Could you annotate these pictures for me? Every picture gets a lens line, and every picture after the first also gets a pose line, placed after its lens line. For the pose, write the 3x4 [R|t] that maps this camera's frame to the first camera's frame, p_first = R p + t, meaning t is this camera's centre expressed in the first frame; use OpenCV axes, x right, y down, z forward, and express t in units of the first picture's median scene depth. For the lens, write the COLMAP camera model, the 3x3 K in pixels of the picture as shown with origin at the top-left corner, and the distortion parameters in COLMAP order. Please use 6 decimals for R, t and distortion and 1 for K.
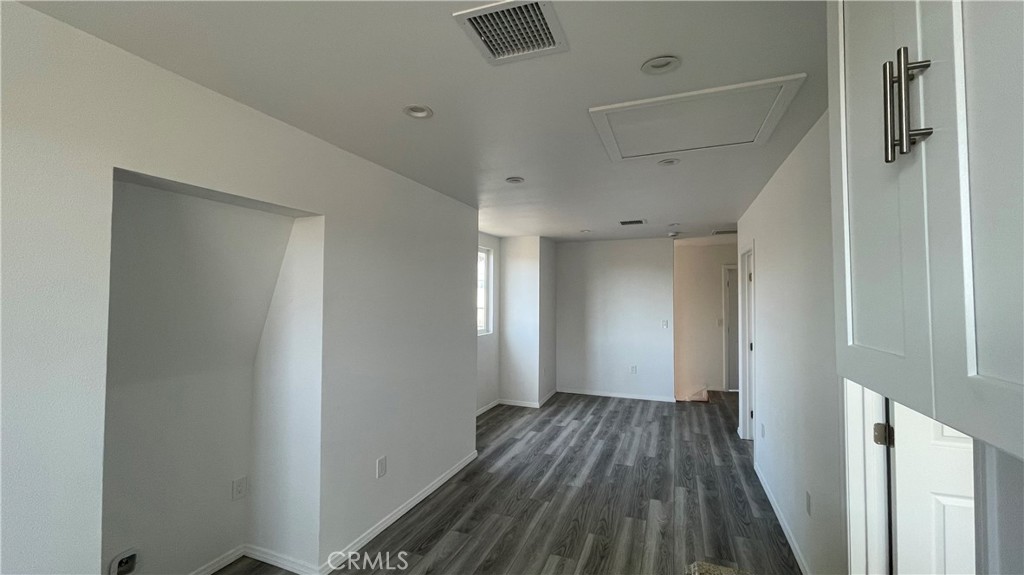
lens RADIAL K [[416.3, 0, 513.5], [0, 416.3, 285.8], [0, 0, 1]] dist [0.001211, 0.000267]
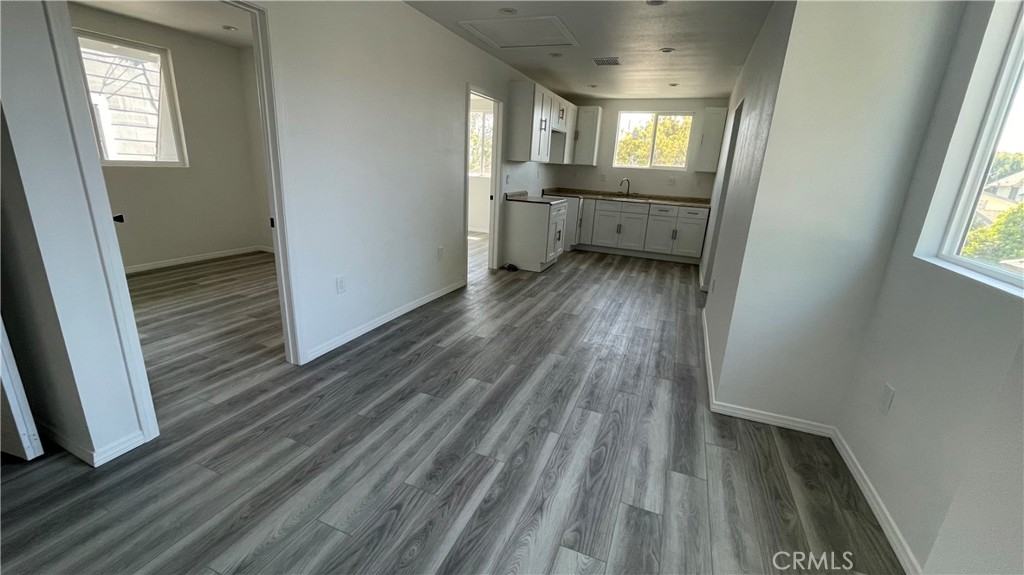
lens RADIAL K [[416.3, 0, 508.4], [0, 416.3, 283.9], [0, 0, 1]] dist [0.001211, 0.000267]
pose [[-0.998010, -0.062565, 0.007868, 0.205762], [-0.058549, 0.965737, 0.252832, 0.090824], [-0.023417, 0.251868, -0.967478, 1.486410]]
